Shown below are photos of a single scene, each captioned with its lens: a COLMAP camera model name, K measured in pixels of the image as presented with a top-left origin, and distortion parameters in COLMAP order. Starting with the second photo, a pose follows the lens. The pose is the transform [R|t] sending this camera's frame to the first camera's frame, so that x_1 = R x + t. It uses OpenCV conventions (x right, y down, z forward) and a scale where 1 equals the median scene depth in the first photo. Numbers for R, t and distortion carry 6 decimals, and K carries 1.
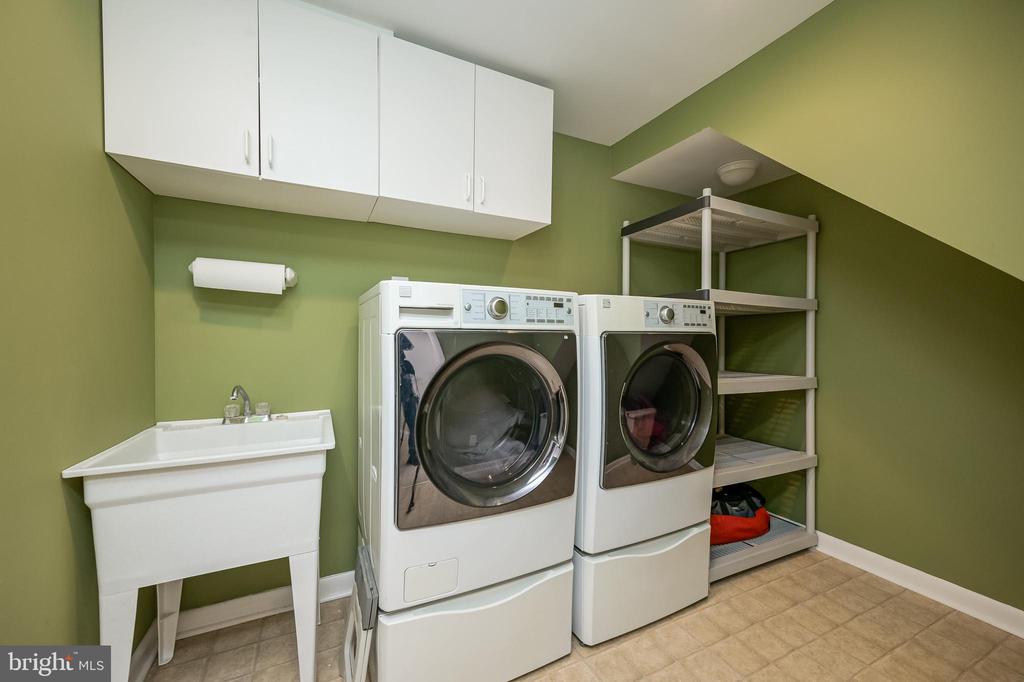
lens RADIAL K [[411.1, 0, 513.6], [0, 411.1, 341.1], [0, 0, 1]] dist [-0.002054, -0.000885]
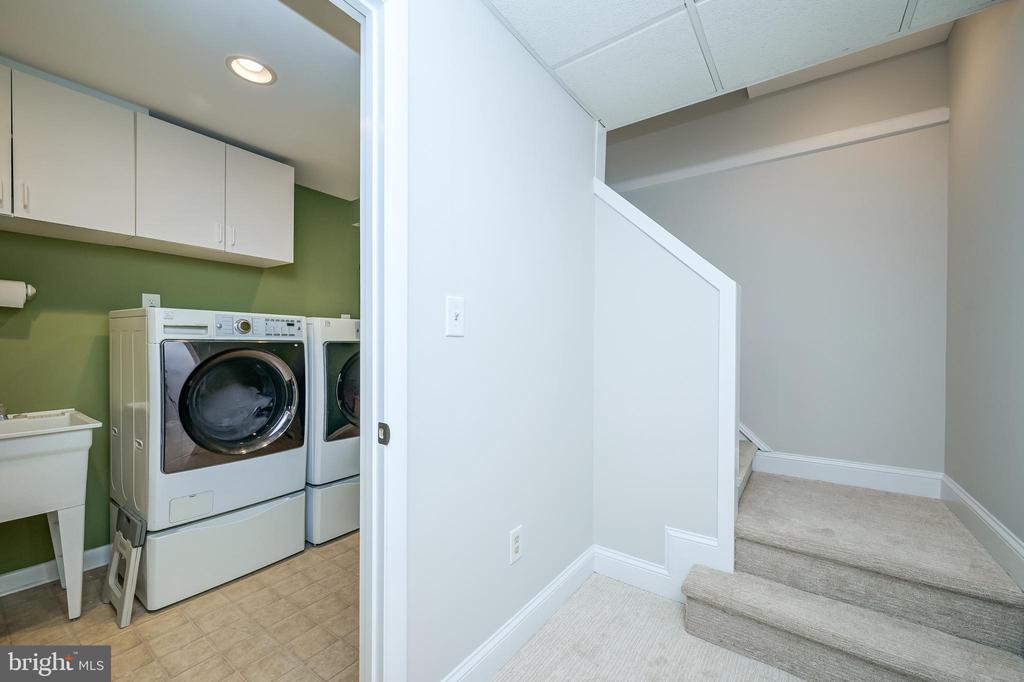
lens RADIAL K [[411.1, 0, 515.7], [0, 411.1, 350.0], [0, 0, 1]] dist [-0.002054, -0.000885]
pose [[0.875039, -0.007431, 0.483996, 0.101212], [0.004233, 0.999961, 0.007700, 0.001182], [-0.484035, -0.004689, 0.875036, -0.781027]]
